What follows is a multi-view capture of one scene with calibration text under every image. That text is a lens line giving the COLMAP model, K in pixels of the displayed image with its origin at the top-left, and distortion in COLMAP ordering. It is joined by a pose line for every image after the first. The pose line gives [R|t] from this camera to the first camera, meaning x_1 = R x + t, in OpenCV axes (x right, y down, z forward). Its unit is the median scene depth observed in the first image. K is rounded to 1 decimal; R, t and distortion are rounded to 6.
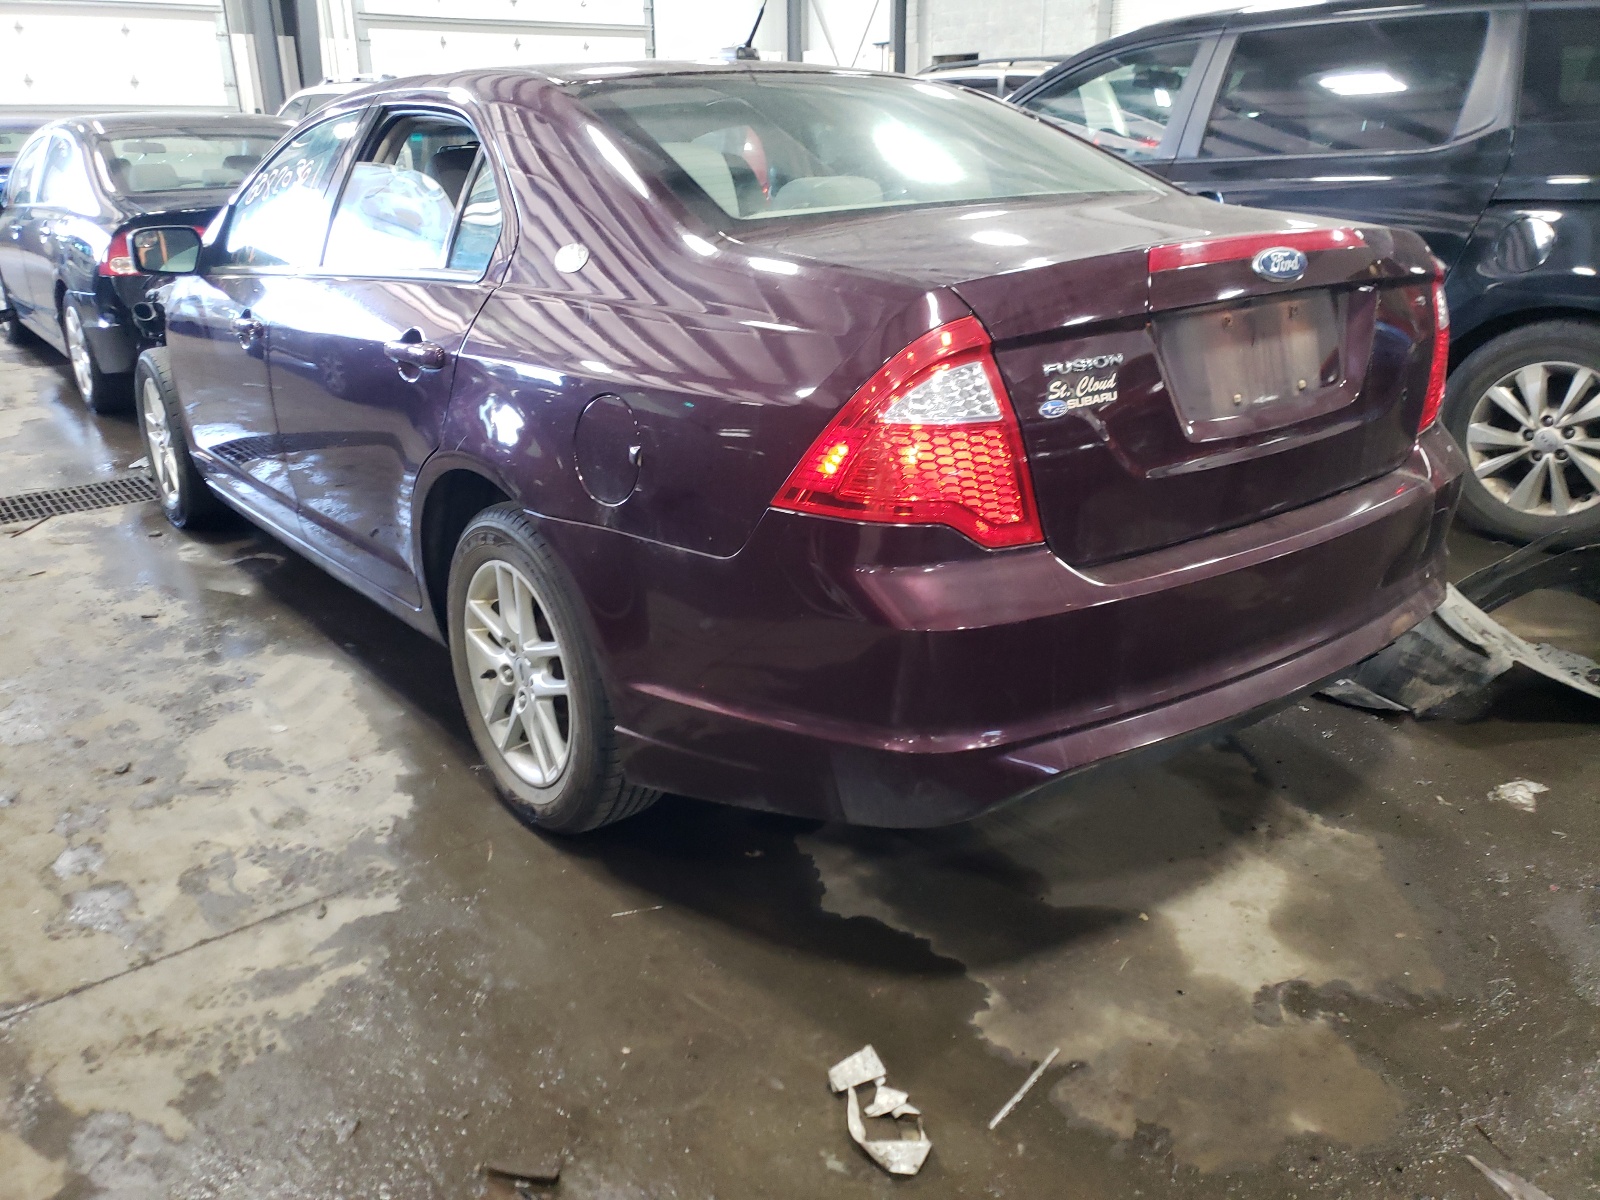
lens RADIAL K [[1267.5, 0, 800.0], [0, 1267.5, 600.0], [0, 0, 1]] dist [-0.005574, -0.005421]
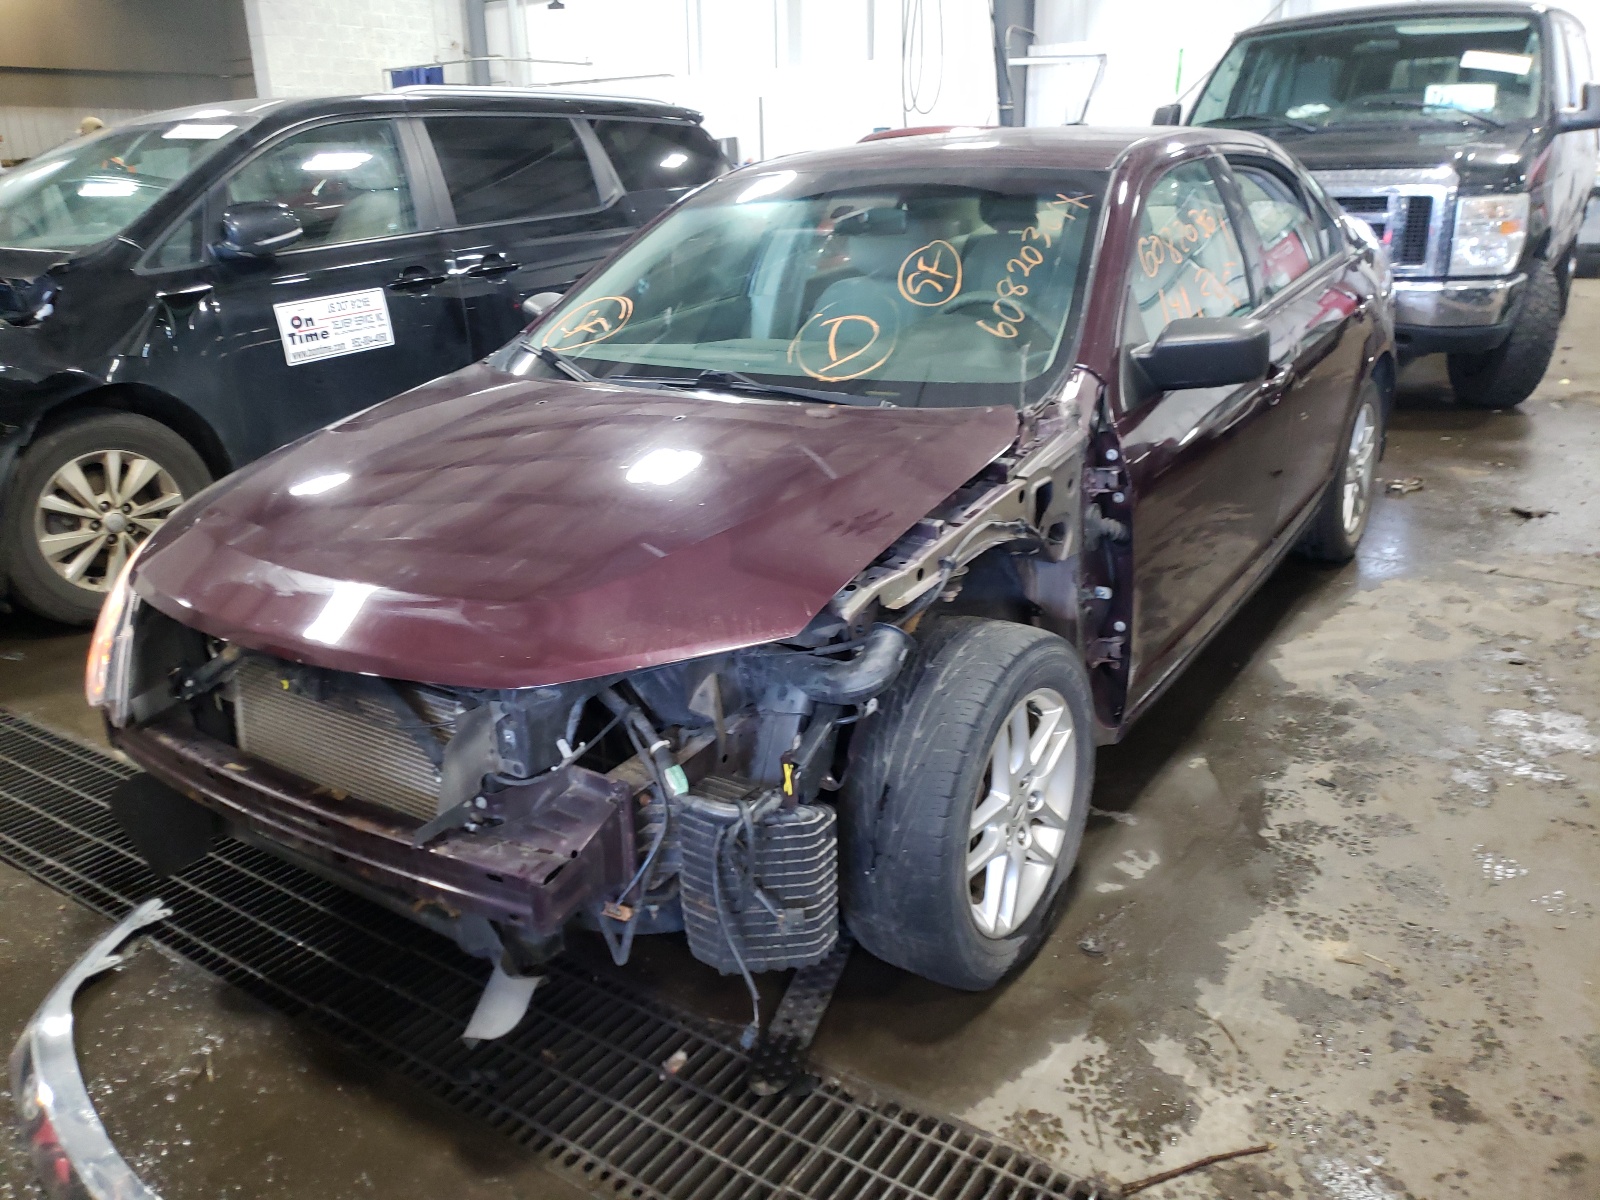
lens RADIAL K [[1267.5, 0, 800.0], [0, 1267.5, 600.0], [0, 0, 1]] dist [-0.005574, -0.005421]
pose [[-0.297900, -0.282956, 0.911697, -1.357737], [0.392702, 0.834177, 0.387213, -0.626569], [-0.870081, 0.473376, -0.137384, 1.662819]]
